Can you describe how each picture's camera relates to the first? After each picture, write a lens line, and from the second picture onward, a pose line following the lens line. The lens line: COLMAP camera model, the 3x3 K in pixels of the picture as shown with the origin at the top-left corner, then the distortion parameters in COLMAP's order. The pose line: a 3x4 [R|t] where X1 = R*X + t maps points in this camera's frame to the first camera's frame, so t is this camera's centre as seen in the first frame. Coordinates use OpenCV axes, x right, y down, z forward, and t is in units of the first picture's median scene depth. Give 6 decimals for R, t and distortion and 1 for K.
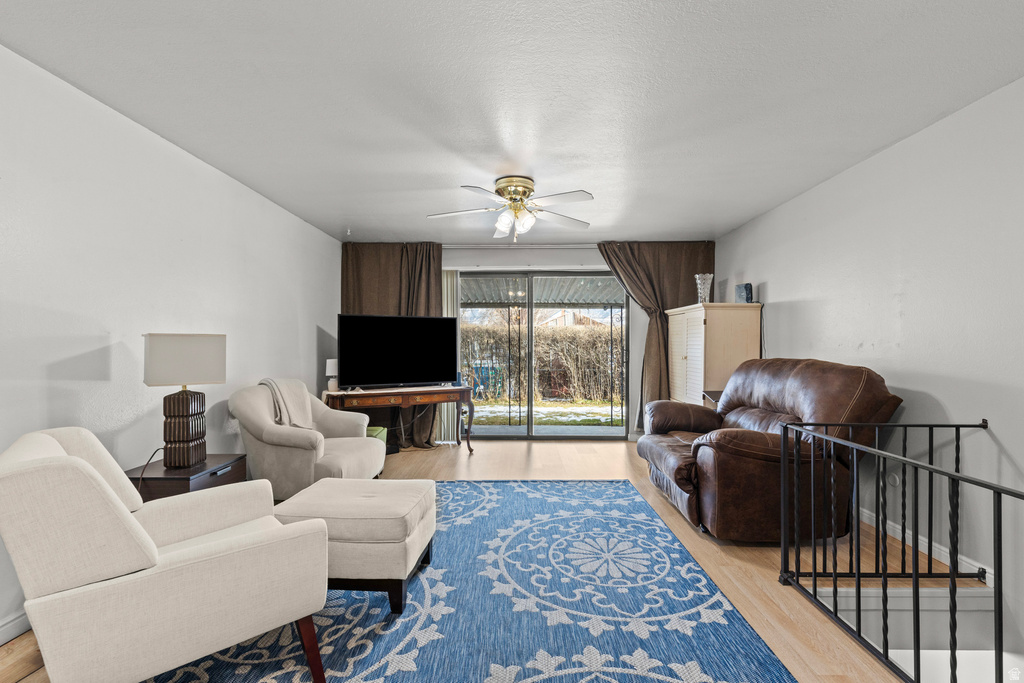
lens RADIAL K [[469.3, 0, 512.7], [0, 469.3, 346.8], [0, 0, 1]] dist [0.007418, -0.001655]
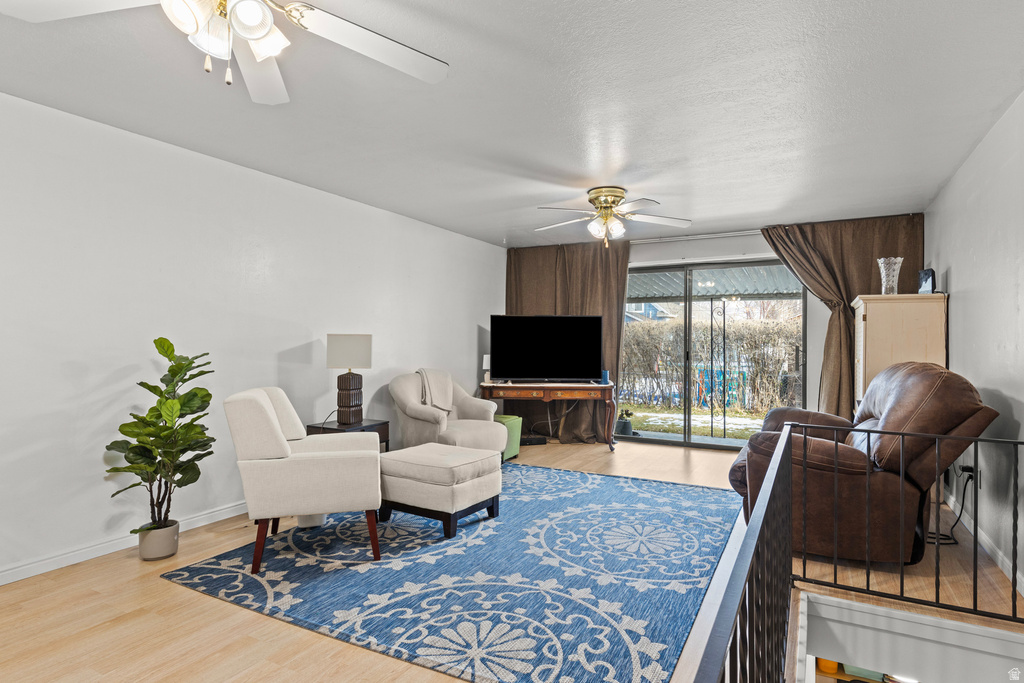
lens RADIAL K [[556.9, 0, 512.7], [0, 556.9, 339.1], [0, 0, 1]] dist [0.001221, -0.000012]
pose [[0.881558, 0.004725, -0.472053, 0.424280], [-0.009611, 0.999922, -0.007939, -0.001530], [0.471979, 0.011536, 0.881535, -0.216850]]
